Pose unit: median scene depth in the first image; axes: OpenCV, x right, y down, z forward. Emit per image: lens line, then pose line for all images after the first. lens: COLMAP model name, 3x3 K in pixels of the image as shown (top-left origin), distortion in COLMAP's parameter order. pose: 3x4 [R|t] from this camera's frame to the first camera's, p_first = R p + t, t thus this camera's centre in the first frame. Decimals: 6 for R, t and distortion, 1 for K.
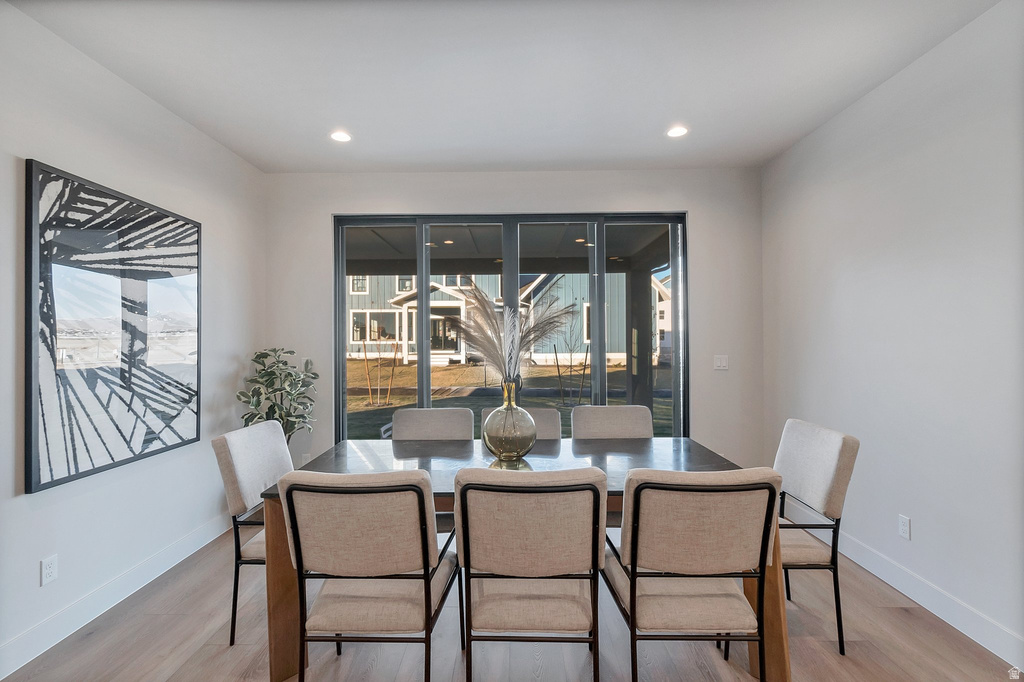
lens RADIAL K [[469.5, 0, 509.3], [0, 469.5, 338.5], [0, 0, 1]] dist [0.005377, -0.002968]
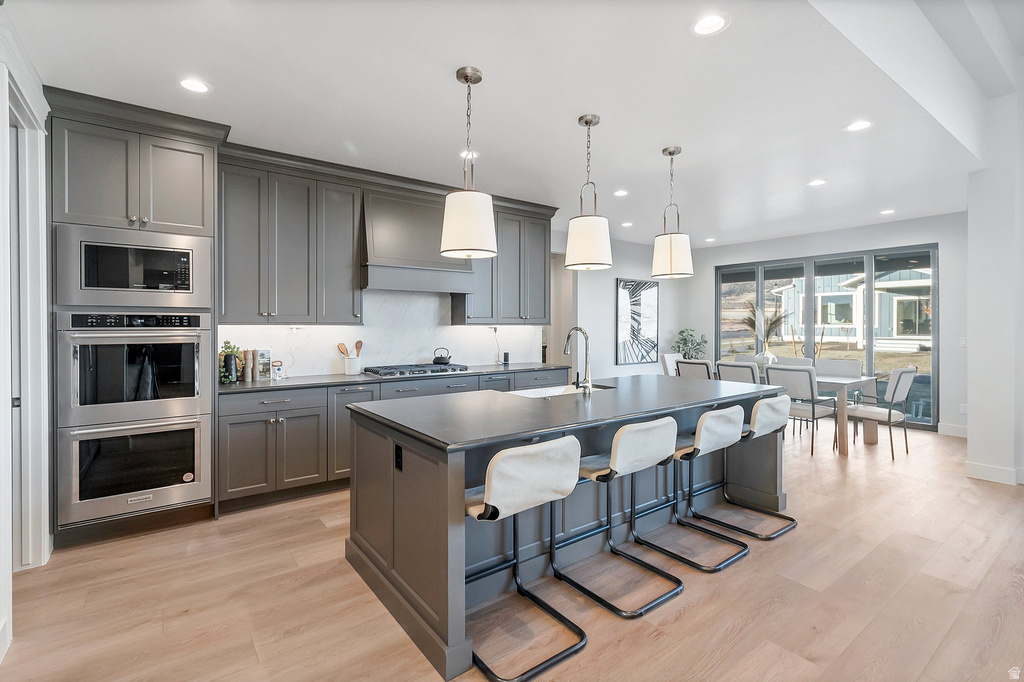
lens RADIAL K [[469.5, 0, 506.1], [0, 469.5, 334.4], [0, 0, 1]] dist [0.005377, -0.002968]
pose [[0.601543, 0.021795, -0.798543, 0.865728], [0.000630, 0.999614, 0.027757, -0.017599], [0.798840, -0.017200, 0.601297, -1.175274]]
